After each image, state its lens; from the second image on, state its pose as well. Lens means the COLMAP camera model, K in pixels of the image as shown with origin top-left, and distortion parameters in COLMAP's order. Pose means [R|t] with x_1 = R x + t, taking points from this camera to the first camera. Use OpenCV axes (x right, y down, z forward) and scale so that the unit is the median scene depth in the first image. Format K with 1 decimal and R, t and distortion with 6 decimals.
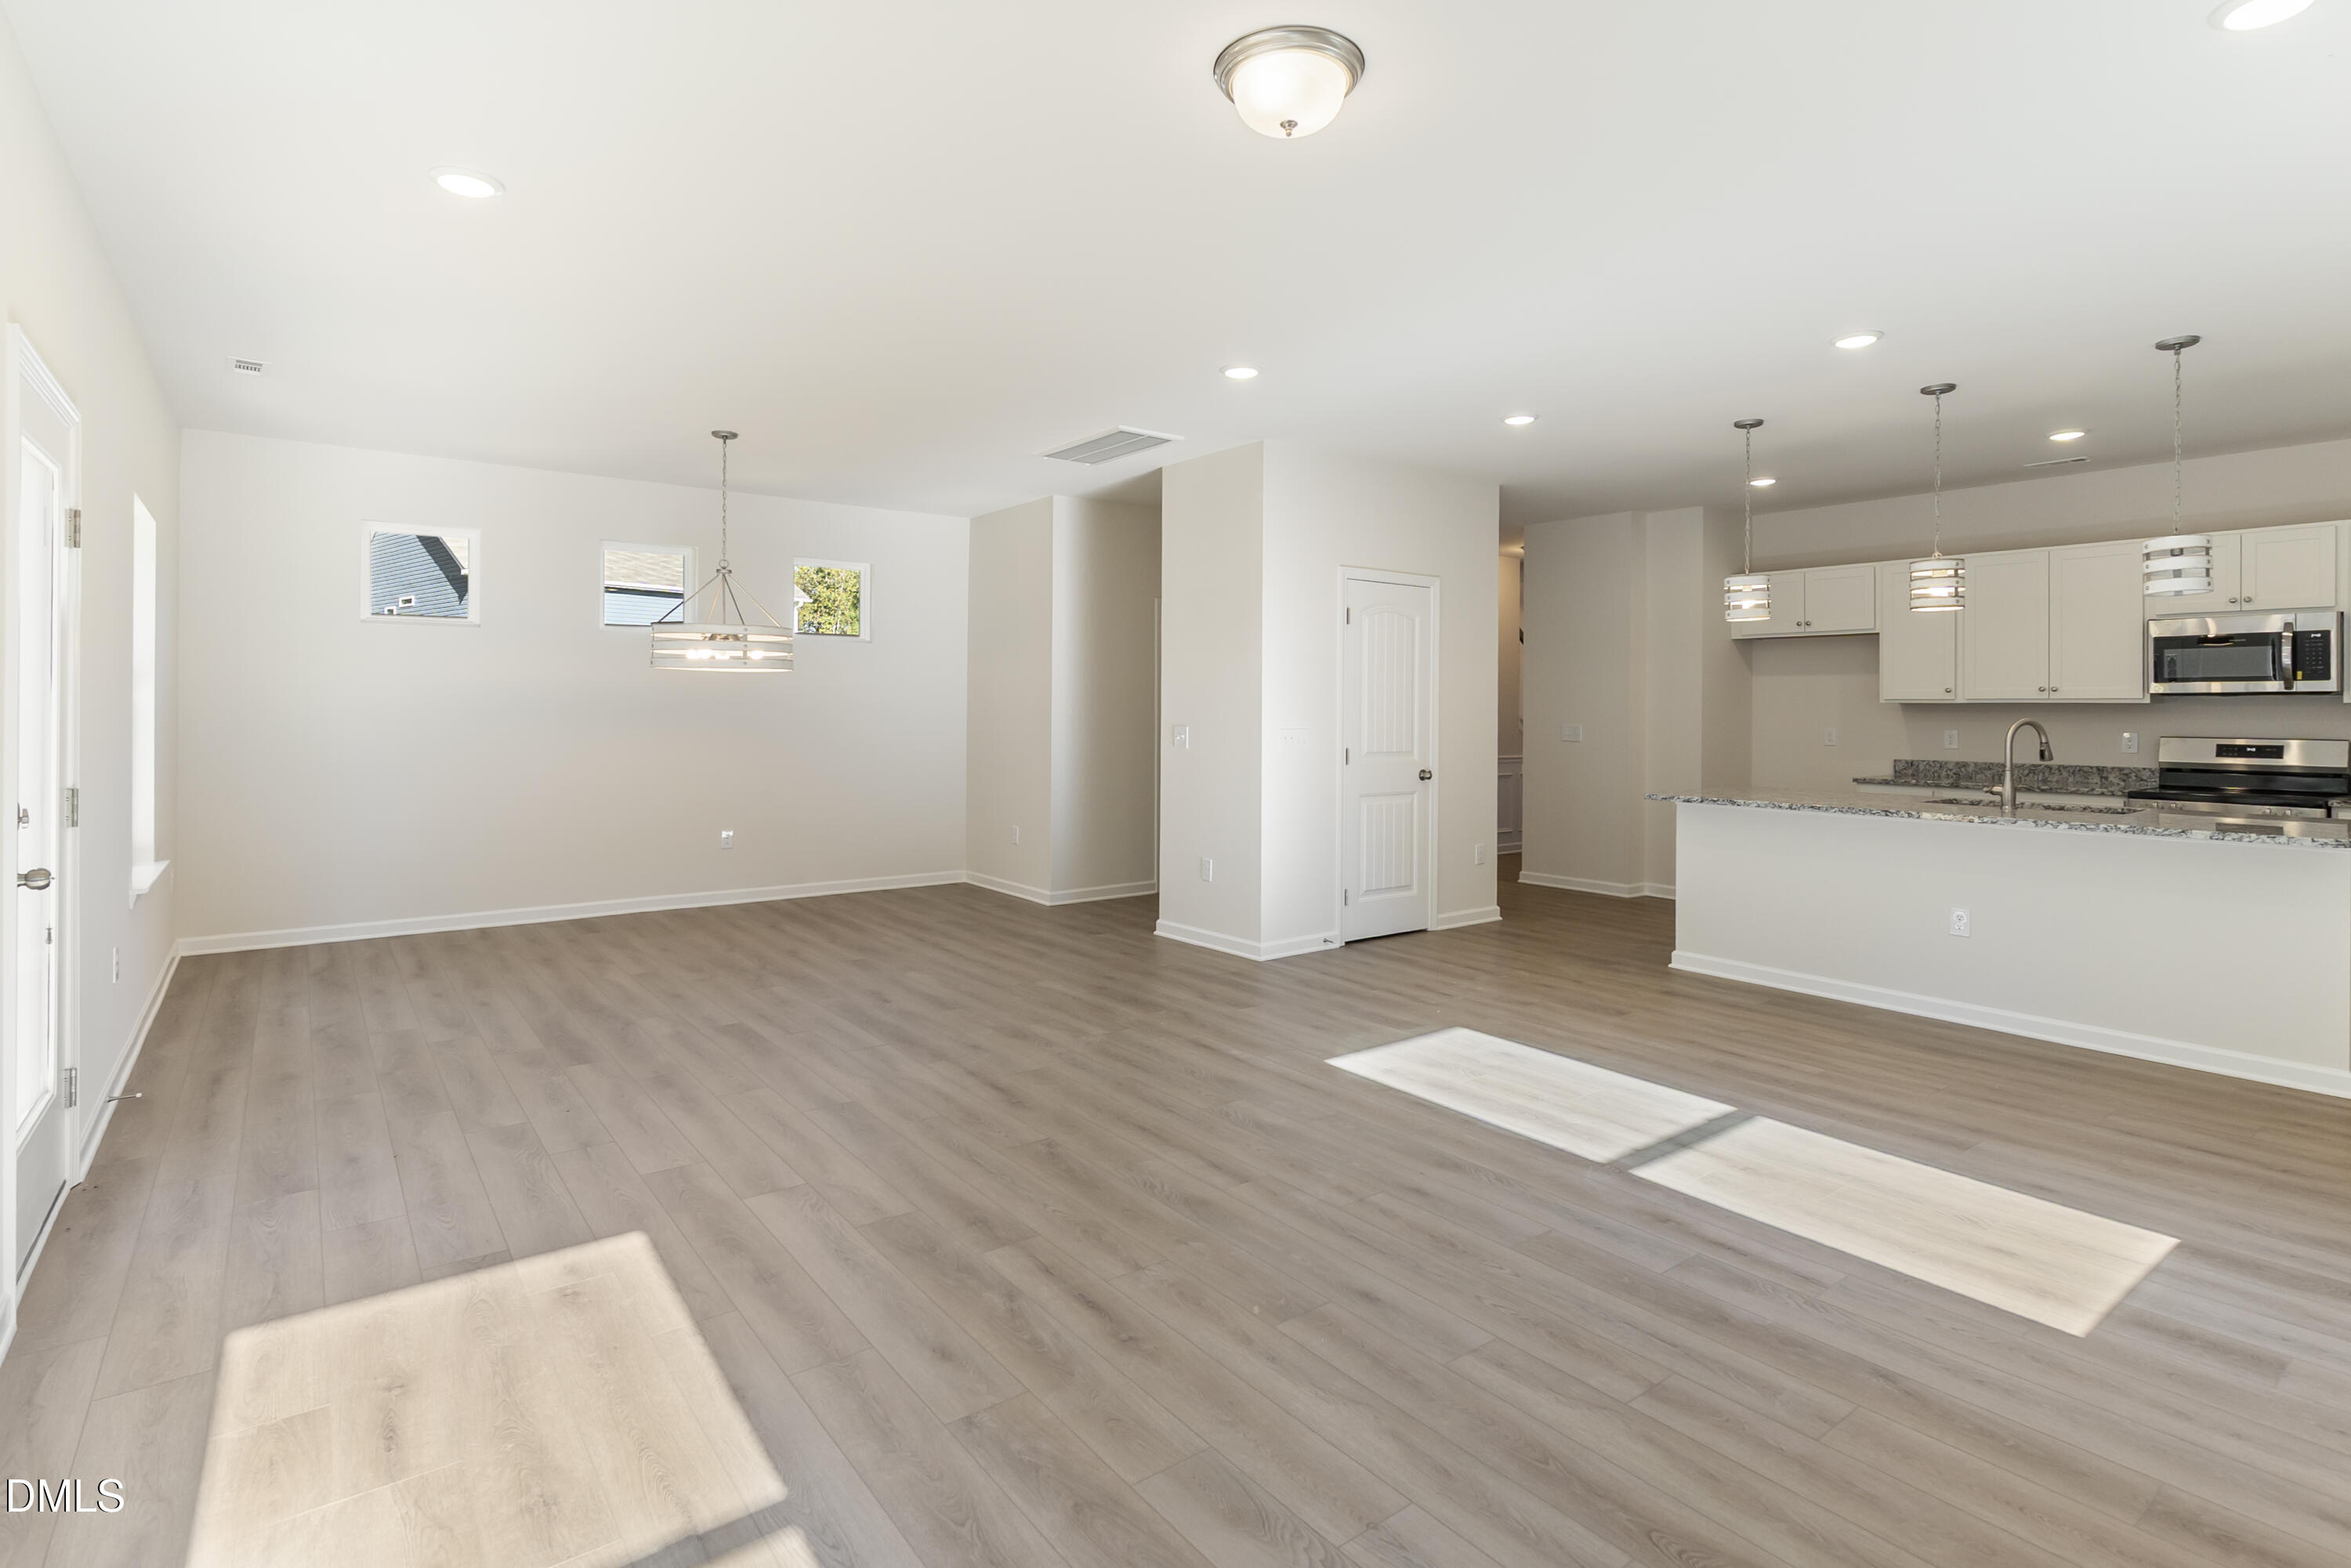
lens RADIAL K [[1173.9, 0, 1179.9], [0, 1173.9, 737.0], [0, 0, 1]] dist [-0.001342, -0.000177]
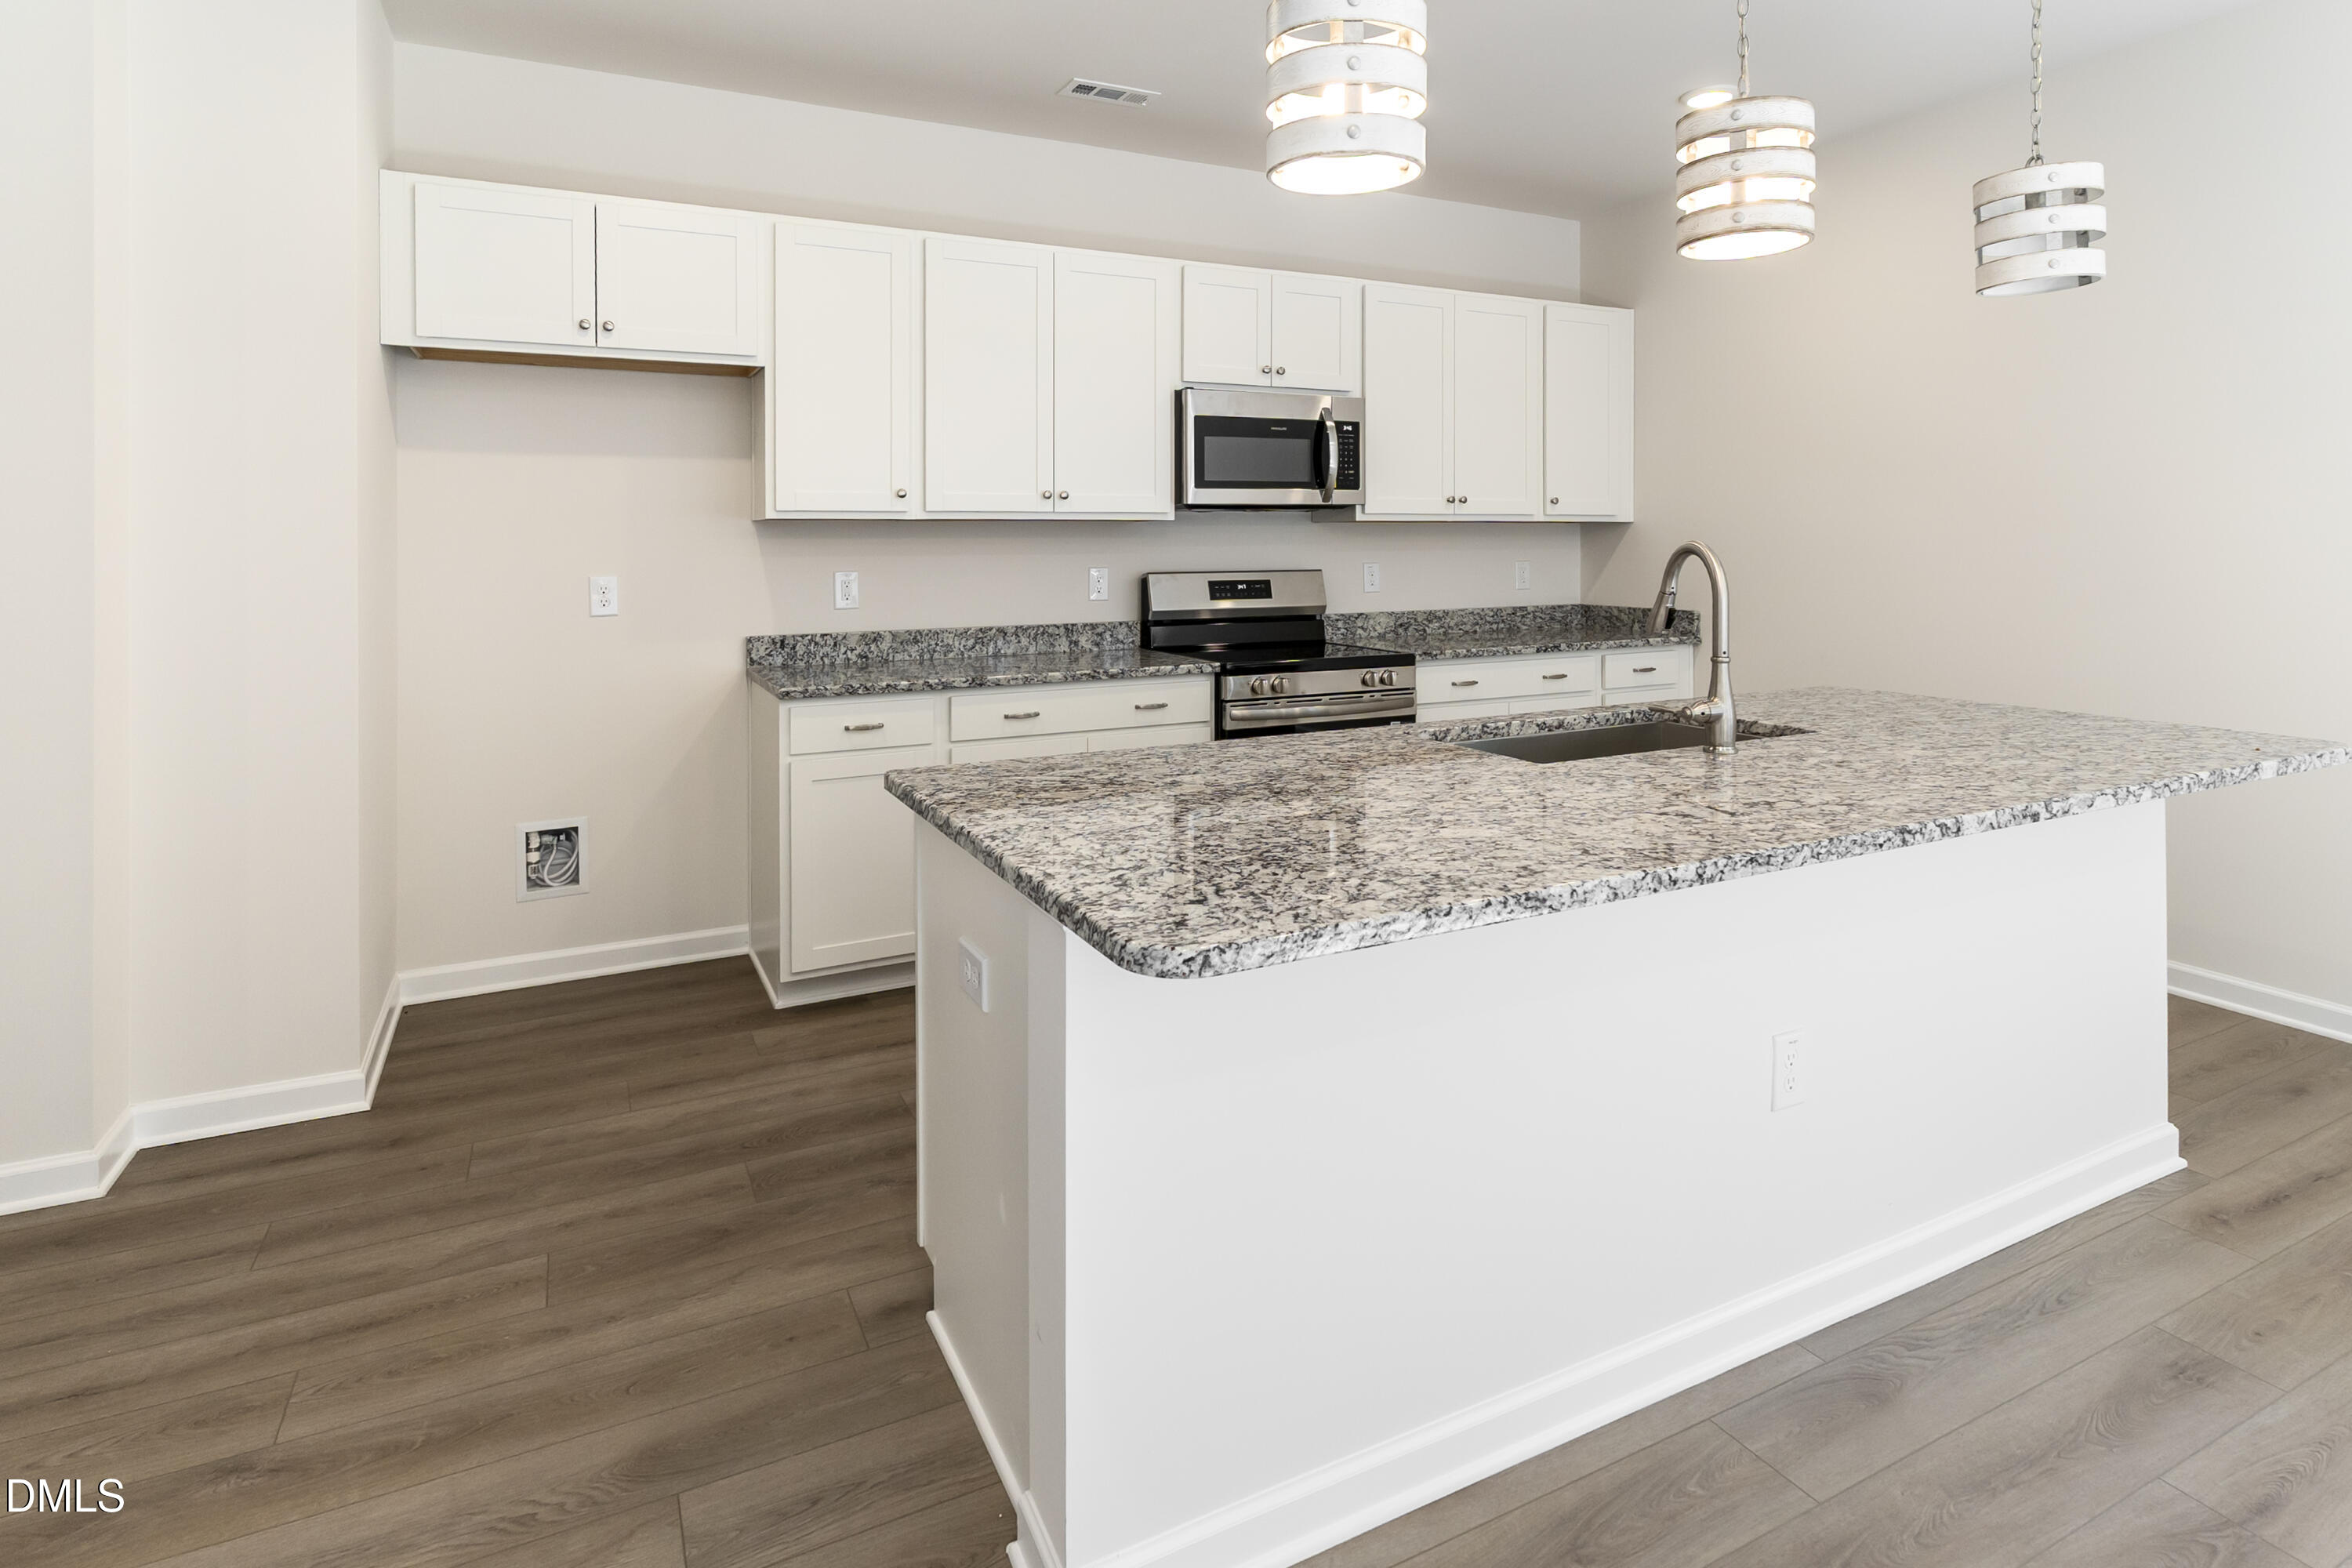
lens RADIAL K [[1210.4, 0, 1173.8], [0, 1210.4, 546.2], [0, 0, 1]] dist [0.001069, 0.000194]
pose [[0.194751, -0.009568, 0.980806, 0.185522], [0.031873, 0.999486, 0.003422, -0.017325], [-0.980335, 0.030595, 0.194956, 0.879512]]
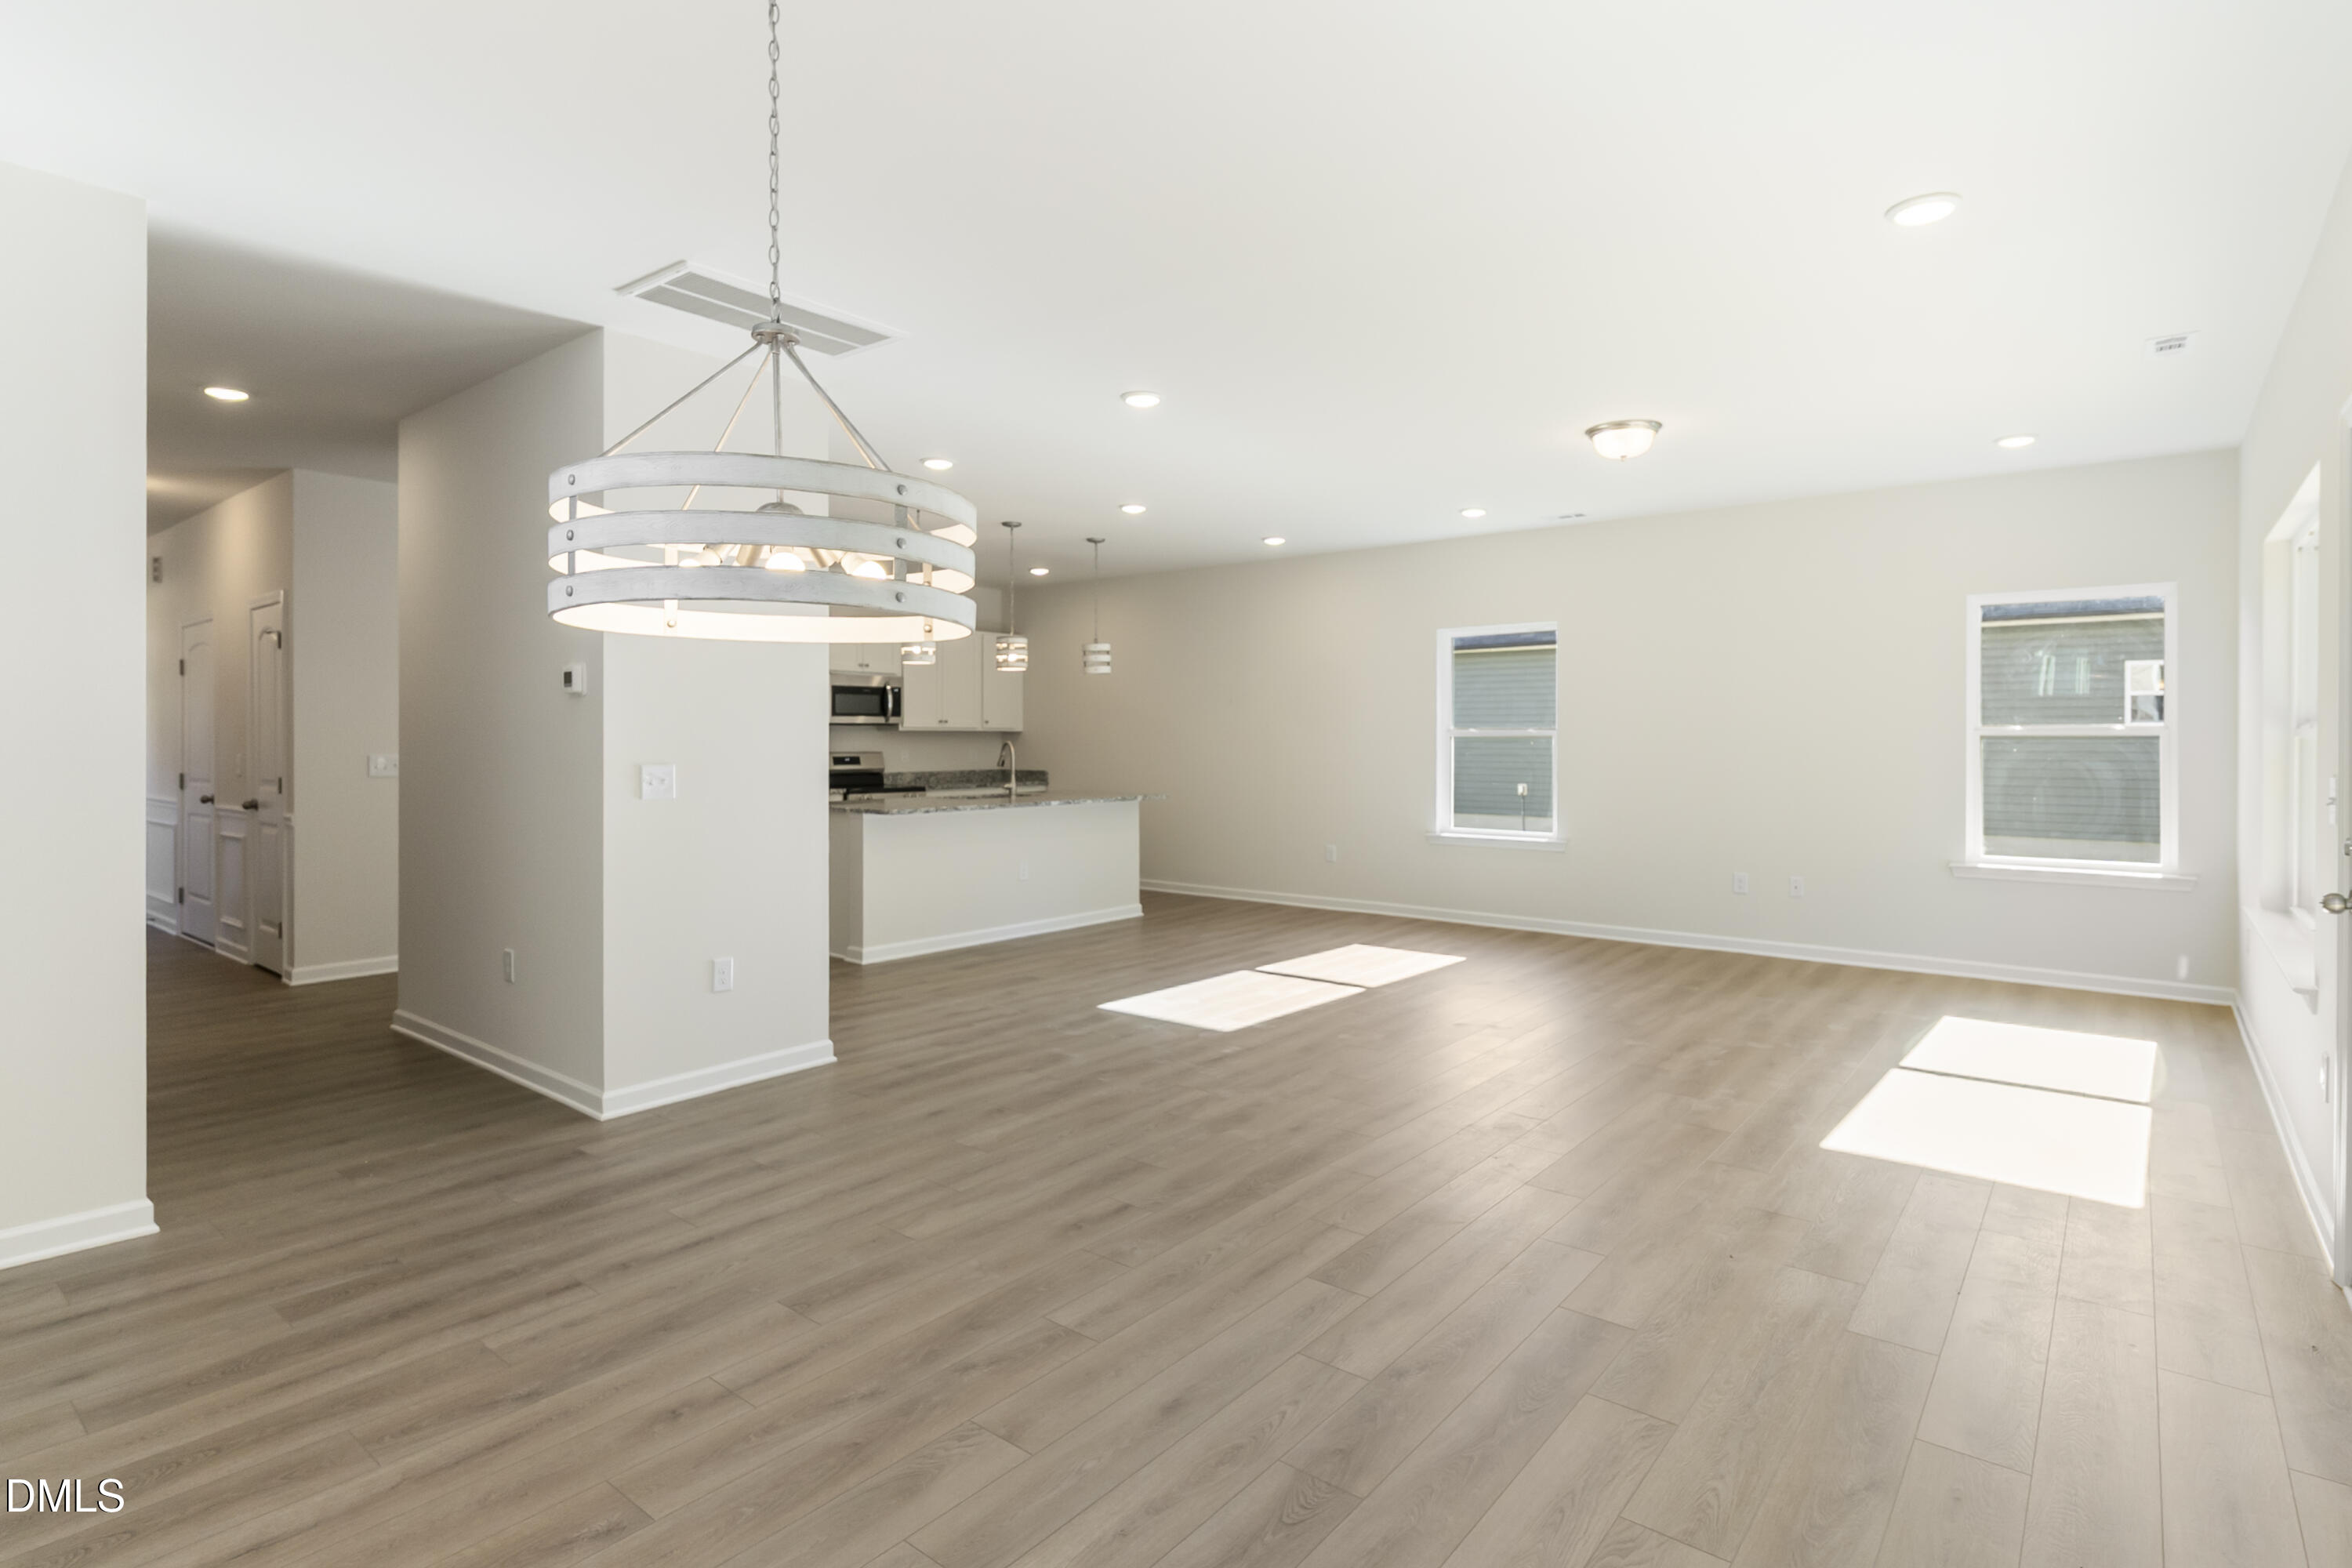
lens RADIAL K [[1174.4, 0, 1180.4], [0, 1174.4, 737.0], [0, 0, 1]] dist [-0.001342, -0.000177]
pose [[-0.230958, -0.004373, 0.972954, -0.712457], [0.022087, 0.999709, 0.009736, -0.024772], [-0.972713, 0.023738, -0.230794, 0.909409]]
